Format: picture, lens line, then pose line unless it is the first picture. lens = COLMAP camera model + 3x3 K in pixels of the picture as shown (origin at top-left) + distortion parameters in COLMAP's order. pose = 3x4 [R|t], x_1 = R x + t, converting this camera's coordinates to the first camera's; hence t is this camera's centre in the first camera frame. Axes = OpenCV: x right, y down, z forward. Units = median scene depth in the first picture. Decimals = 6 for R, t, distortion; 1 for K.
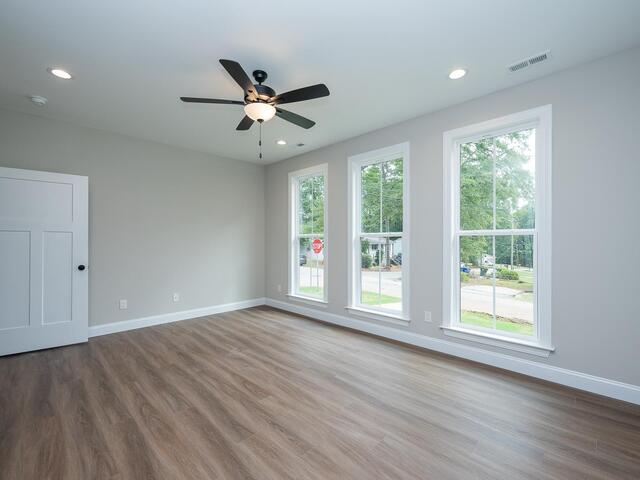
lens RADIAL K [[287.8, 0, 324.2], [0, 287.8, 238.1], [0, 0, 1]] dist [0.000404, -0.000770]
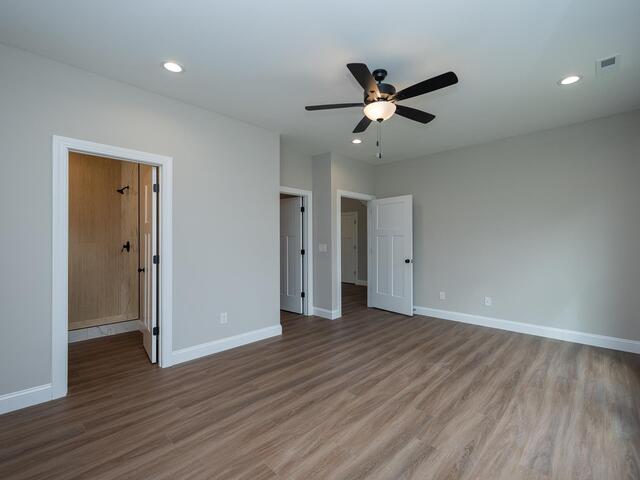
lens RADIAL K [[287.8, 0, 323.7], [0, 287.8, 241.5], [0, 0, 1]] dist [0.000404, -0.000770]
pose [[0.021861, 0.005673, -0.999745, 0.613154], [0.012867, 0.999899, 0.005955, -0.006315], [0.999678, -0.012994, 0.021786, 0.643910]]
